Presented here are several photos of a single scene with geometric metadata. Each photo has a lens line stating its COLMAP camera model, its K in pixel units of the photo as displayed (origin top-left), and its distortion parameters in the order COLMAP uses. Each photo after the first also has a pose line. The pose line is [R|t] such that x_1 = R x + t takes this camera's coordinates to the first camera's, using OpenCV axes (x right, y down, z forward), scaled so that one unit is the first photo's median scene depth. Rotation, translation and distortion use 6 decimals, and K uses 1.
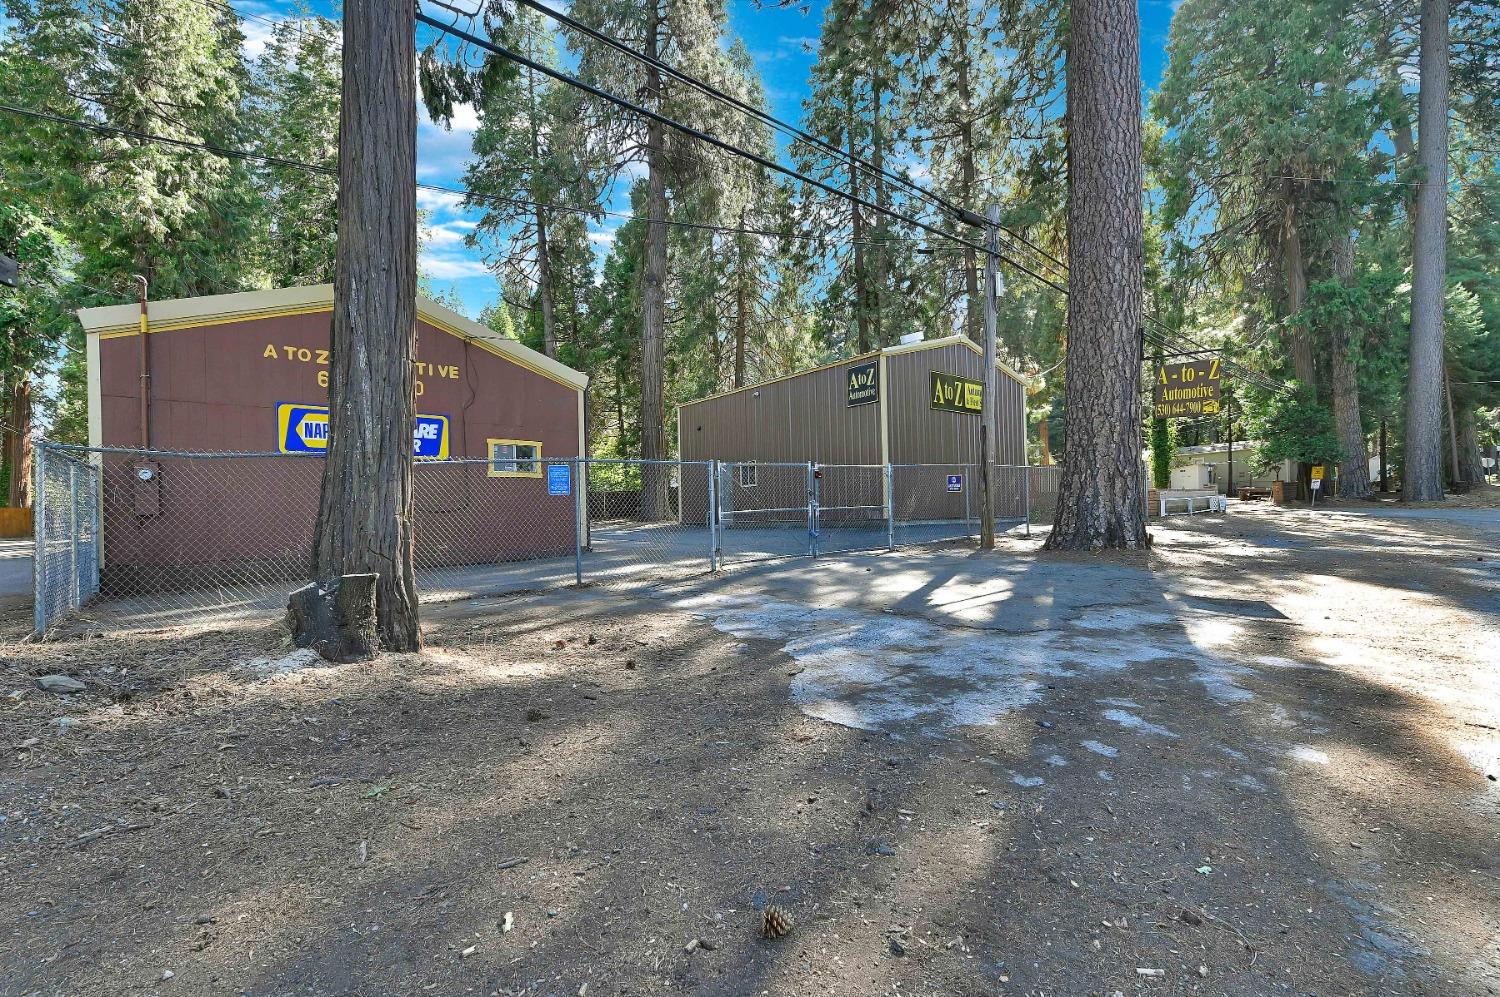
lens RADIAL K [[652.9, 0, 745.3], [0, 652.9, 501.4], [0, 0, 1]] dist [-0.000733, -0.000004]
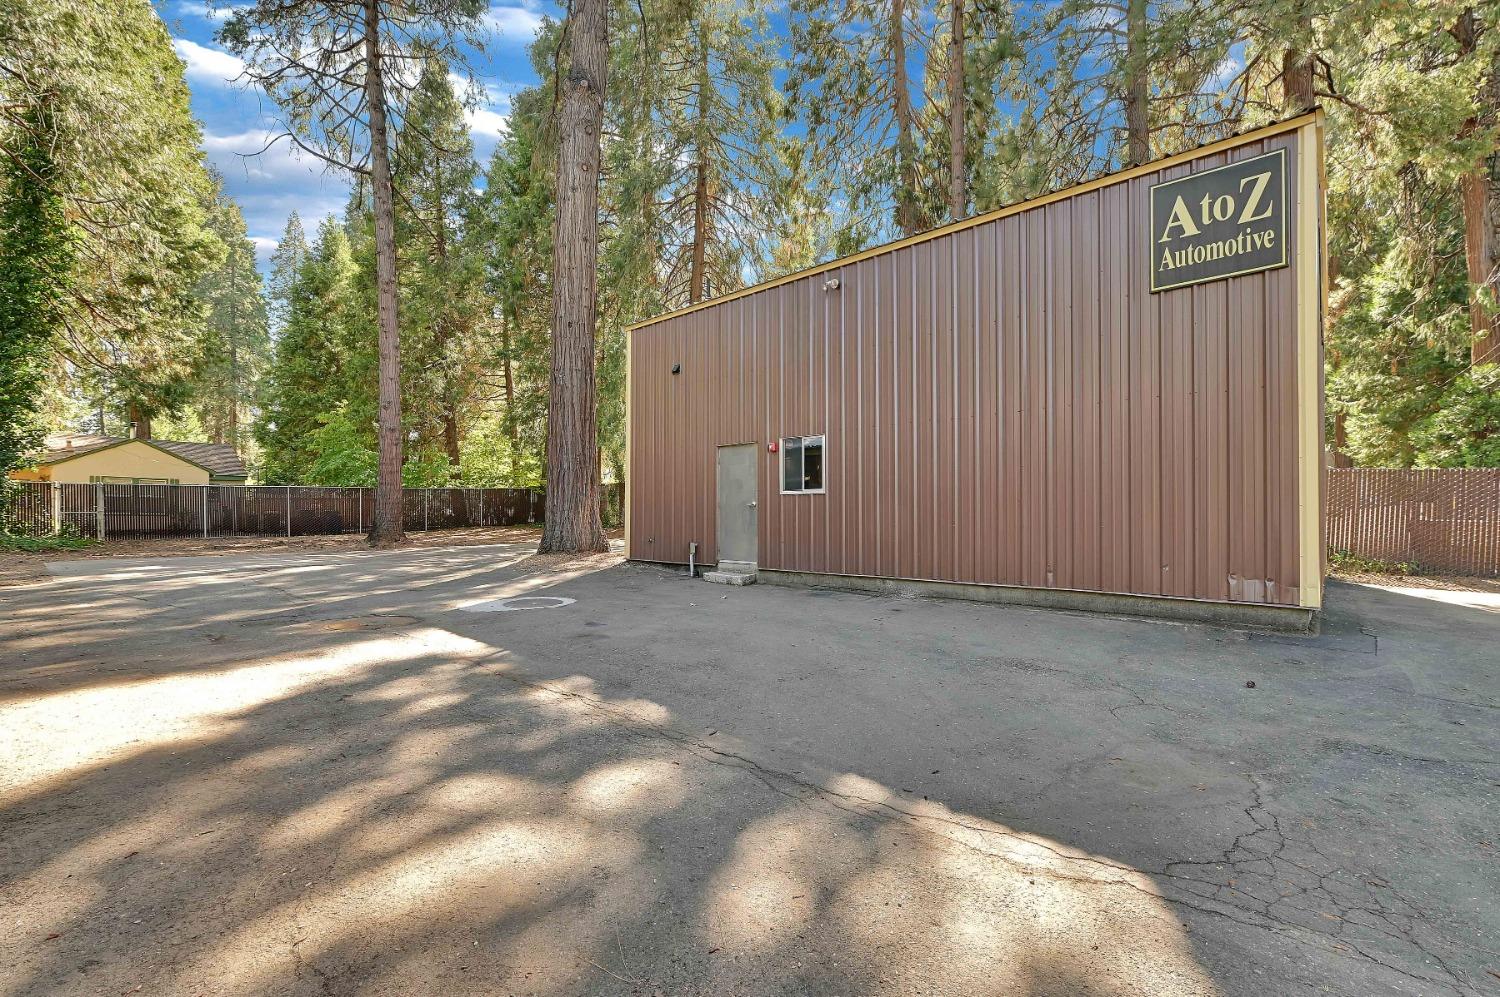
lens RADIAL K [[652.4, 0, 758.2], [0, 652.4, 505.5], [0, 0, 1]] dist [0.000911, -0.001772]
pose [[0.984518, 0.018211, 0.174337, -0.053266], [-0.020092, 0.999757, 0.009028, -0.010252], [-0.174130, -0.012391, 0.984645, 0.295146]]
